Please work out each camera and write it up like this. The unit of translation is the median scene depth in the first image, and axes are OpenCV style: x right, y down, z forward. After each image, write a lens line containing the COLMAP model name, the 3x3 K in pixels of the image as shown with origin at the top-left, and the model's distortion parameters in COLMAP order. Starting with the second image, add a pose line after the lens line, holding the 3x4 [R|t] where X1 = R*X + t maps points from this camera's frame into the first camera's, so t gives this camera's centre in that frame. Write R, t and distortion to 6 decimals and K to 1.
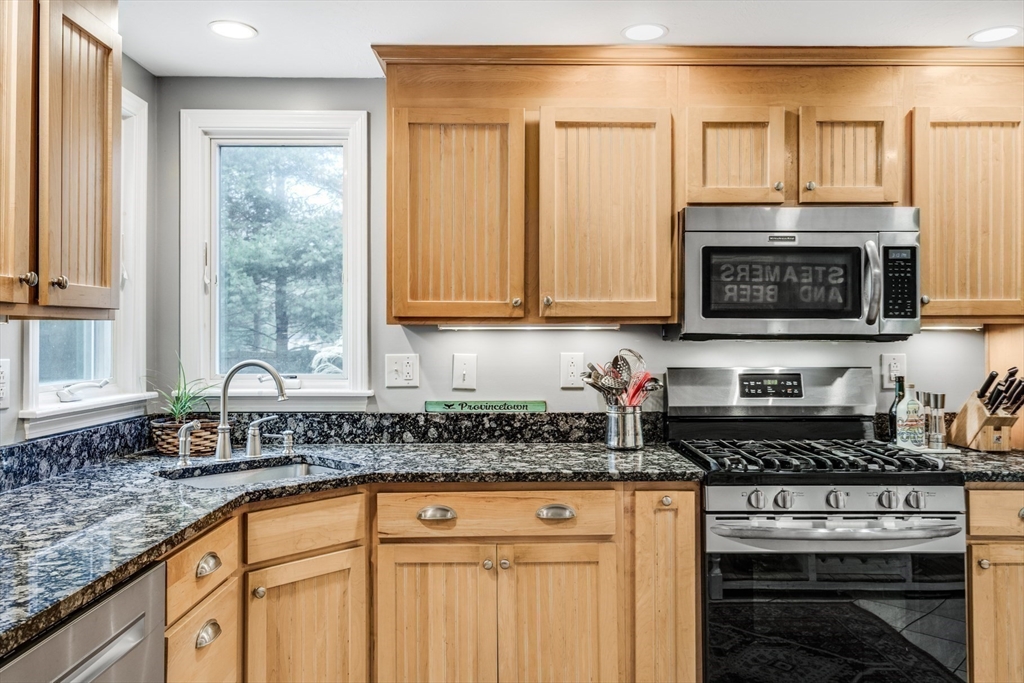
lens RADIAL K [[807.0, 0, 510.2], [0, 807.0, 327.5], [0, 0, 1]] dist [0.006333, 0.001743]
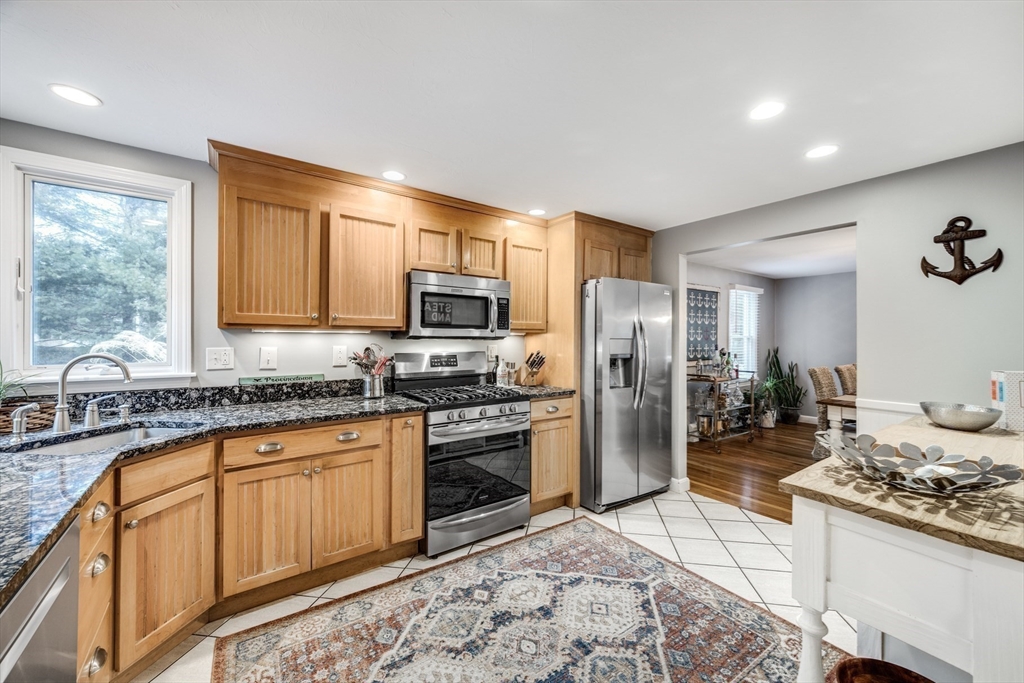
lens RADIAL K [[413.5, 0, 517.1], [0, 413.5, 337.3], [0, 0, 1]] dist [0.001953, 0.000260]
pose [[0.797501, 0.005057, 0.603296, -0.176988], [-0.012771, 0.999882, 0.008500, -0.000356], [-0.603182, -0.014484, 0.797472, 0.049427]]
